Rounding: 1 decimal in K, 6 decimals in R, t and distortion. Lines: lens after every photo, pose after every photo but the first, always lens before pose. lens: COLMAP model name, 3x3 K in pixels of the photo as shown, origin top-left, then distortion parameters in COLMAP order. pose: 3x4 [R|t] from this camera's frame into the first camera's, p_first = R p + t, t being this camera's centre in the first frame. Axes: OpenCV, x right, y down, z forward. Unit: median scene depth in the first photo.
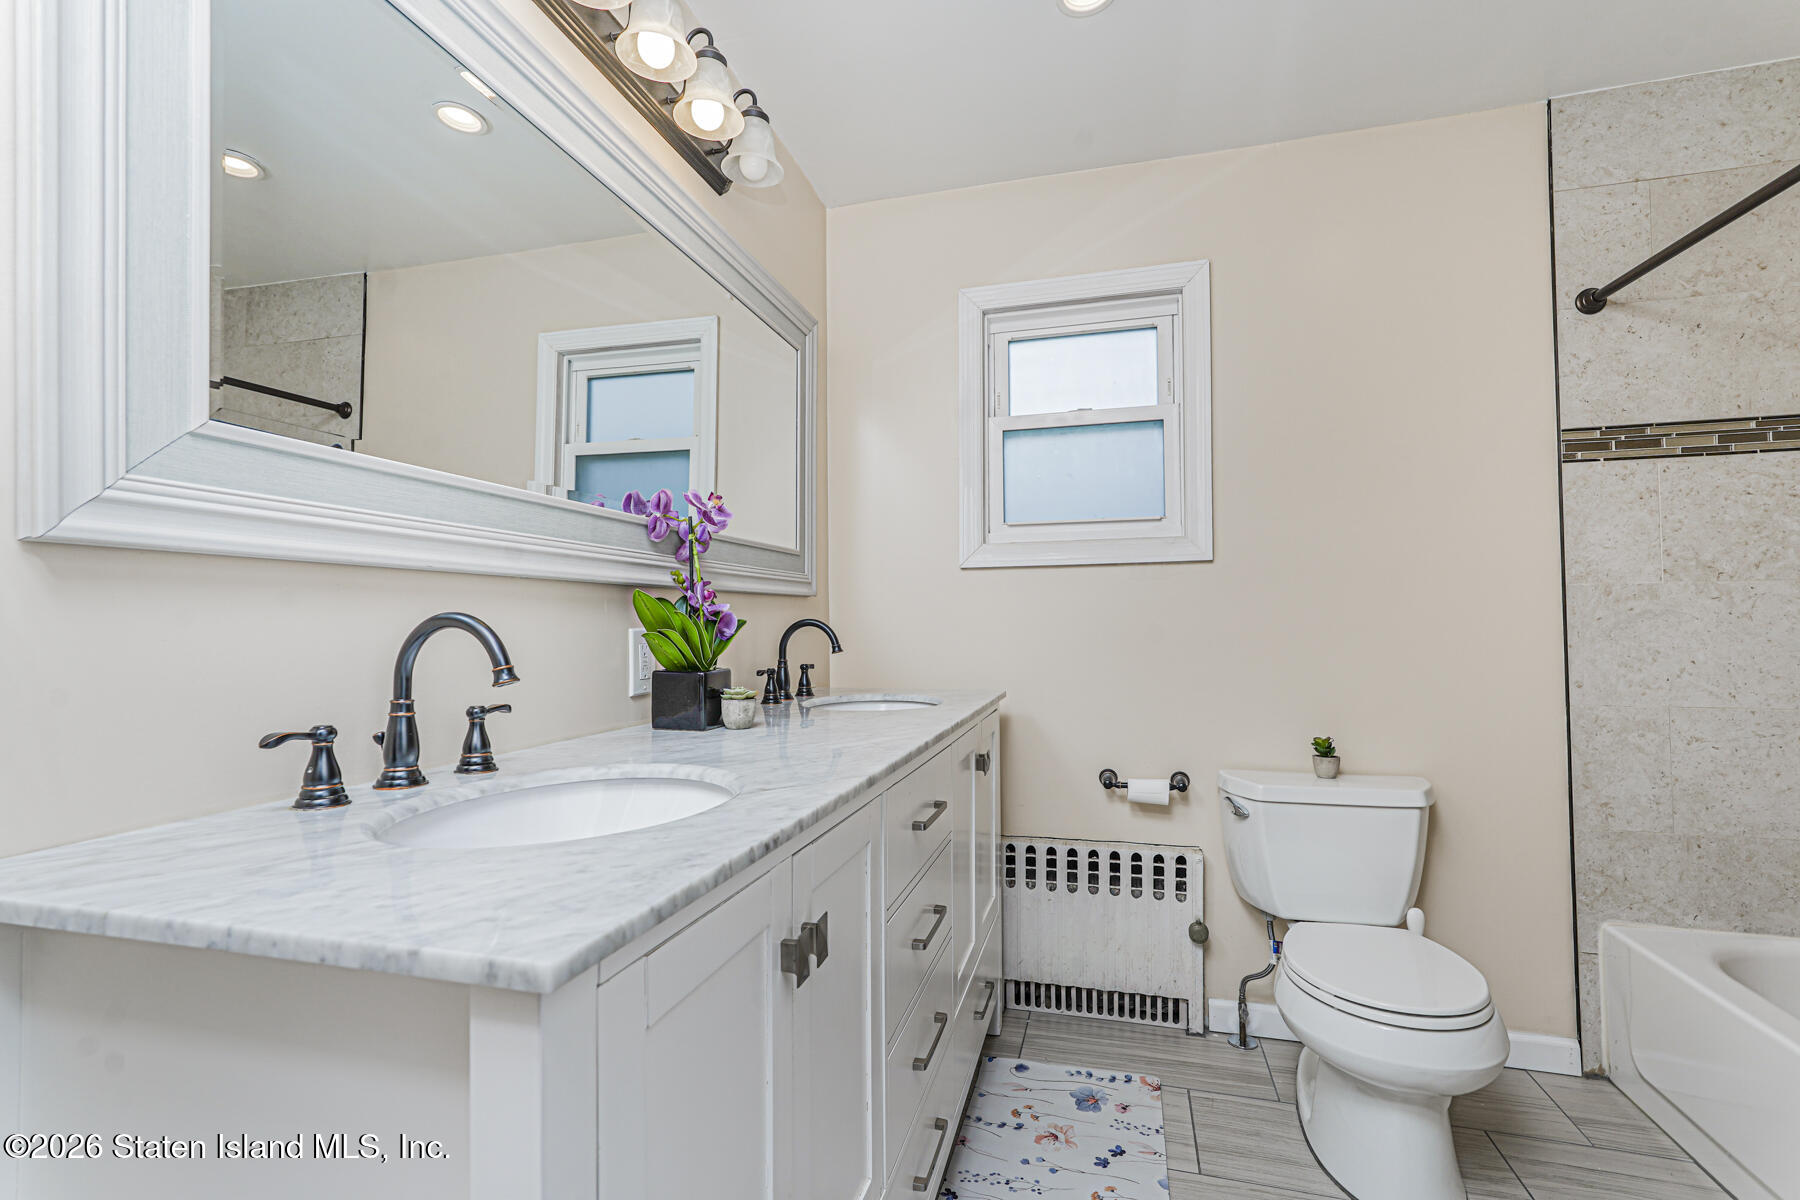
lens RADIAL K [[795.6, 0, 913.9], [0, 795.6, 607.4], [0, 0, 1]] dist [-0.015615, 0.007621]
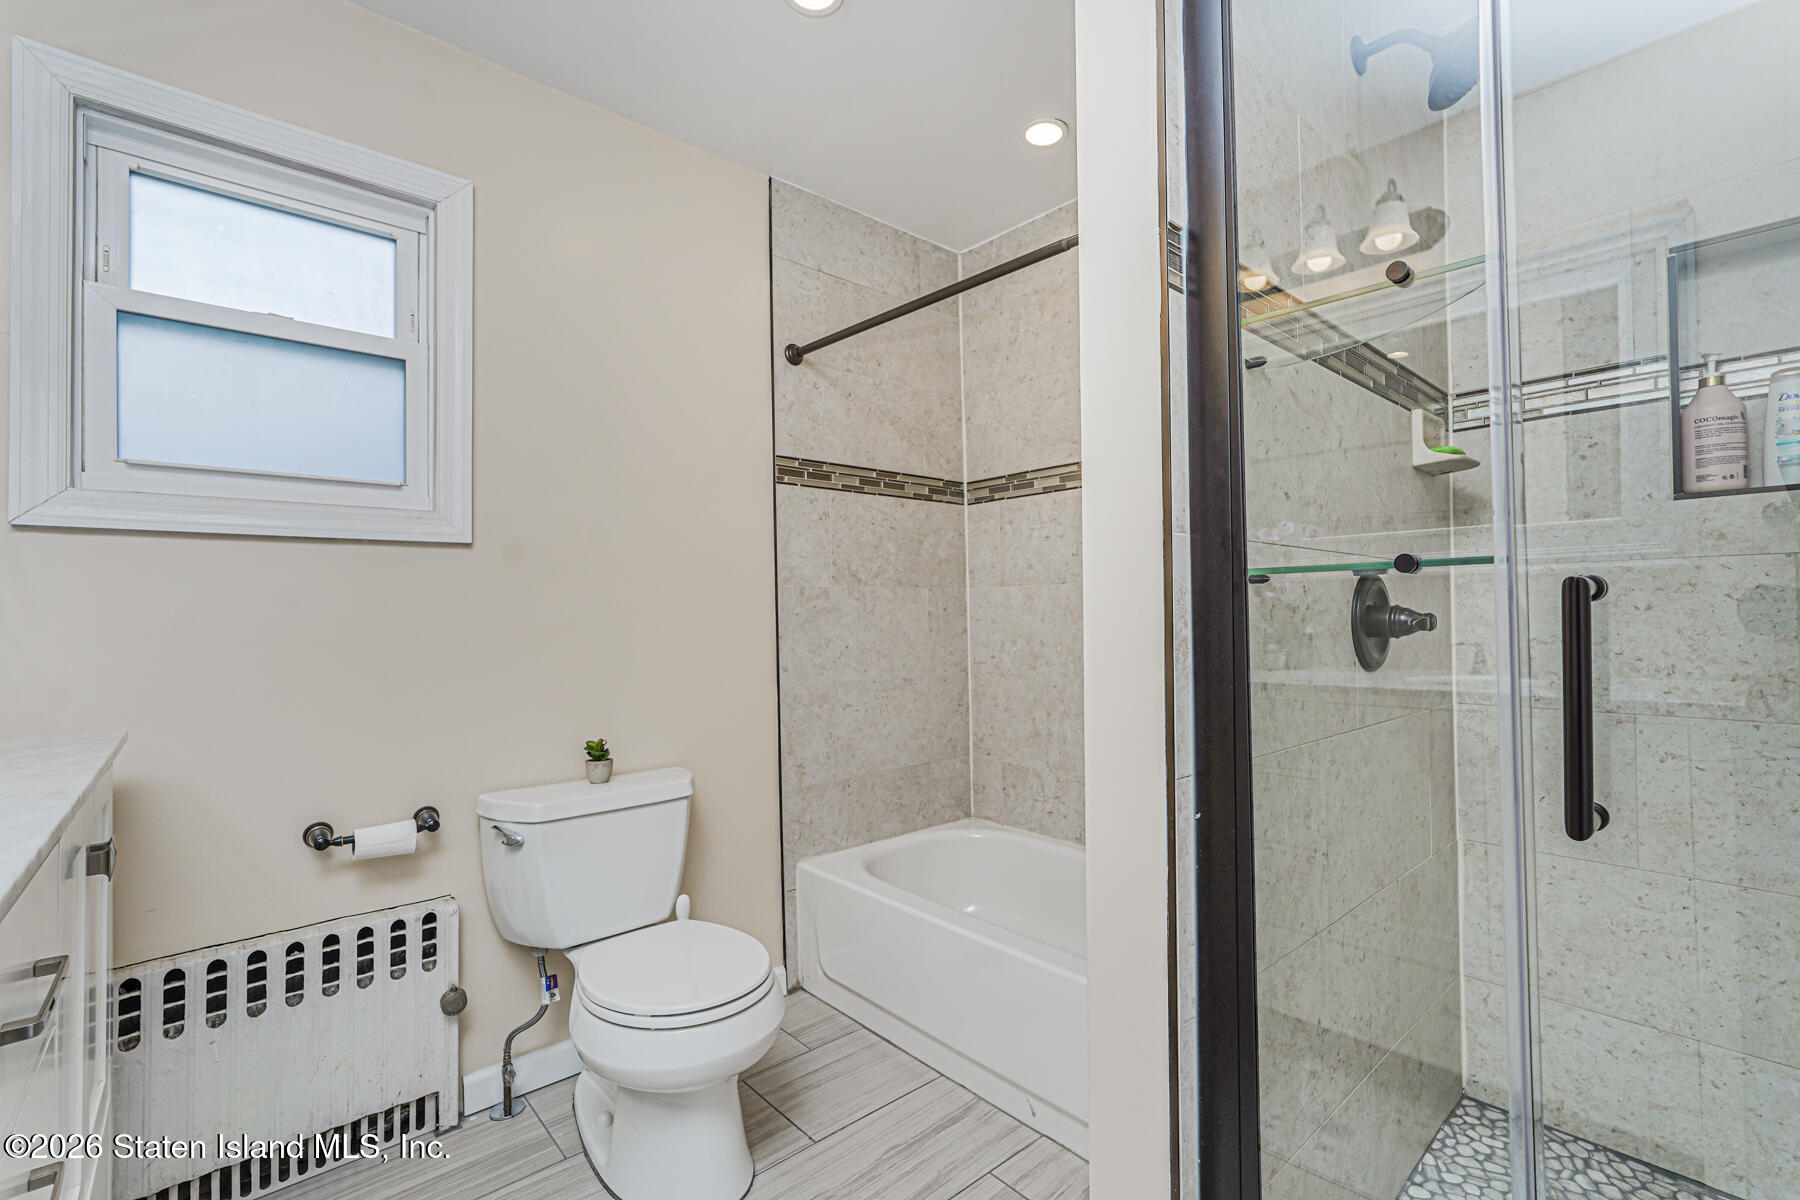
lens RADIAL K [[795.6, 0, 910.2], [0, 795.6, 600.7], [0, 0, 1]] dist [-0.015615, 0.007621]
pose [[0.553961, 0.015285, 0.832402, -0.061692], [-0.009039, 0.999883, -0.012346, 0.006785], [-0.832493, -0.000685, 0.554035, 0.167251]]
